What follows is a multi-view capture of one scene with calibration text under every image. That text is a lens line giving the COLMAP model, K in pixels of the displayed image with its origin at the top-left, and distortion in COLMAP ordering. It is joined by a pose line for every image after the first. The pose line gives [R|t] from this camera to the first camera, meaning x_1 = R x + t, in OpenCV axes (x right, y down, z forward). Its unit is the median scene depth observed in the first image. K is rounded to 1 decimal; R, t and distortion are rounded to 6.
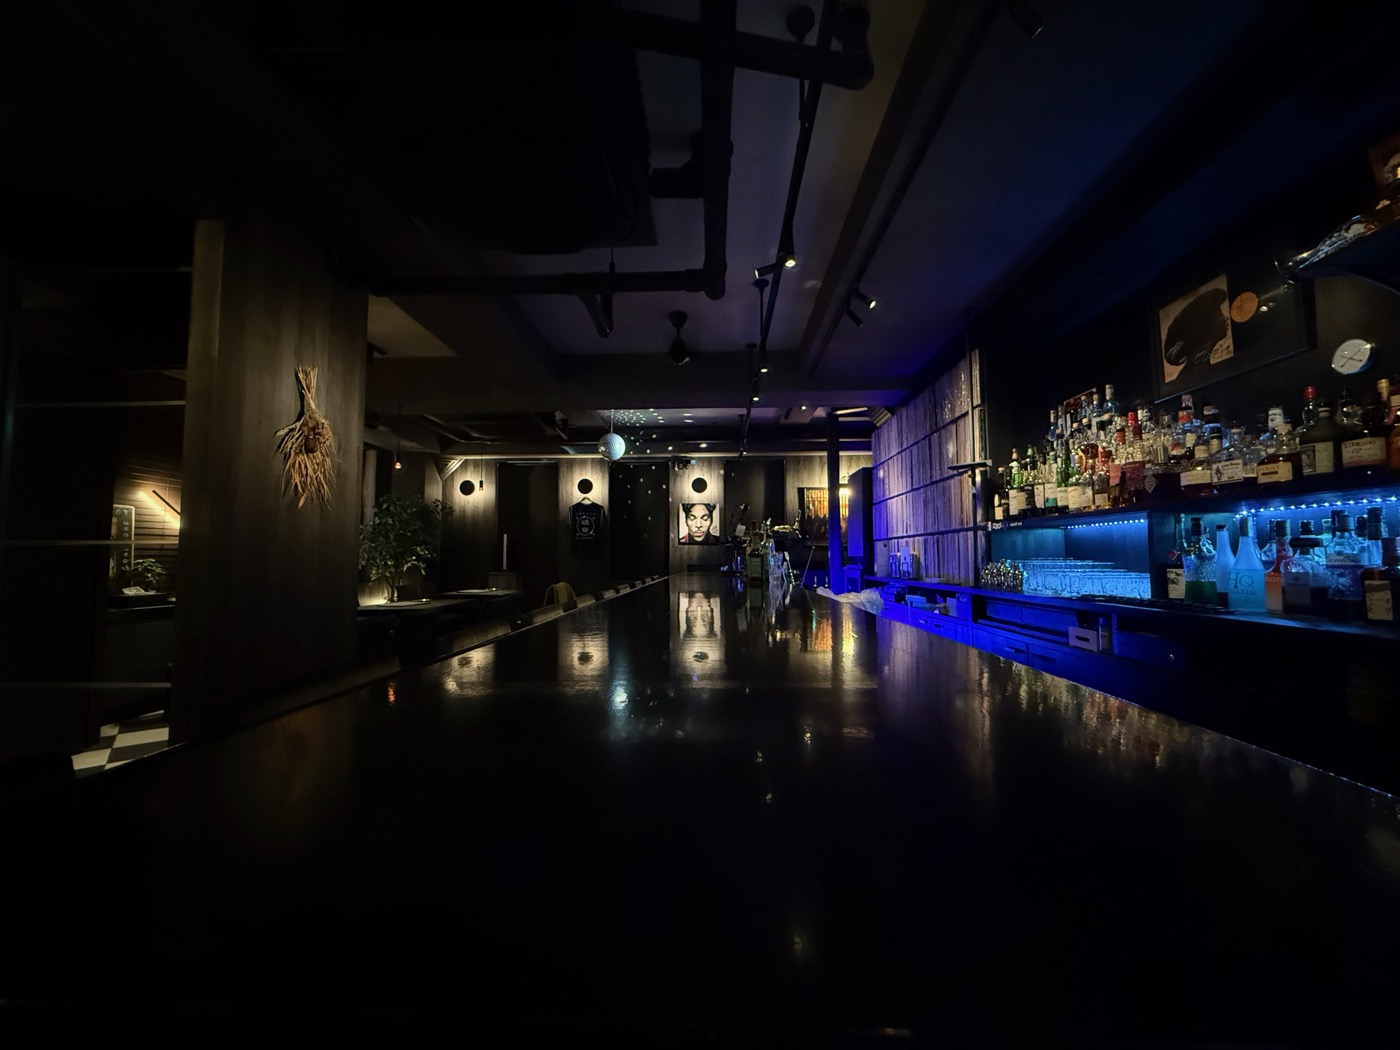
lens RADIAL K [[556.0, 0, 693.6], [0, 556.0, 526.0], [0, 0, 1]] dist [-0.001650, -0.000243]
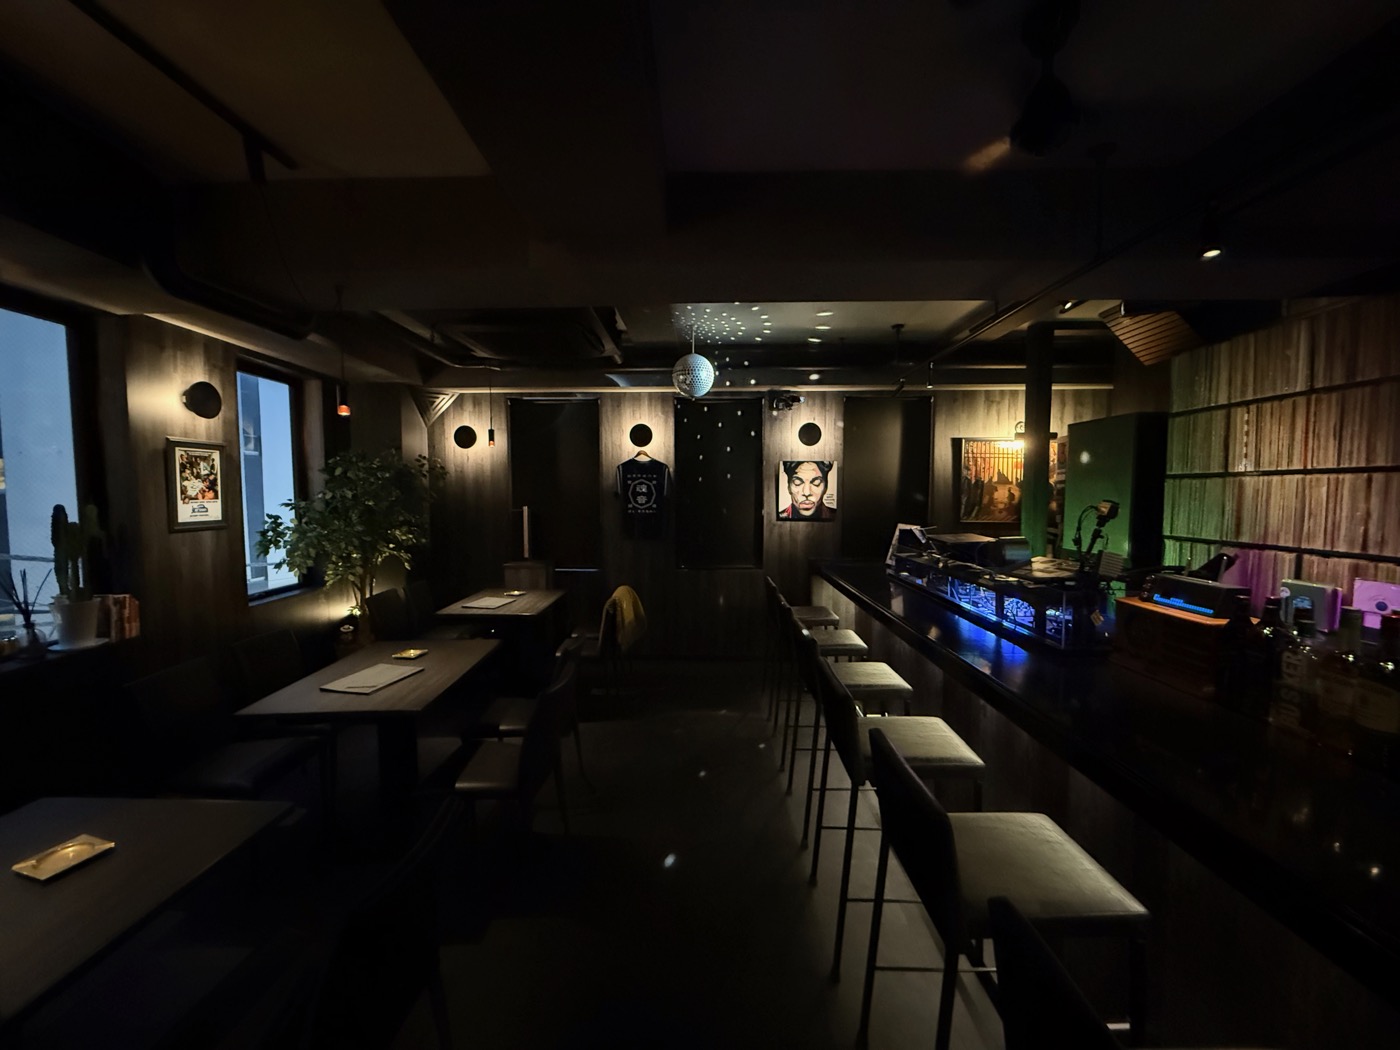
lens RADIAL K [[556.0, 0, 693.9], [0, 556.0, 526.9], [0, 0, 1]] dist [-0.001650, -0.000243]
pose [[0.999751, -0.002021, 0.022224, -0.161059], [-0.000677, 0.992685, 0.120731, -0.046934], [-0.022306, -0.120716, 0.992436, 0.344687]]
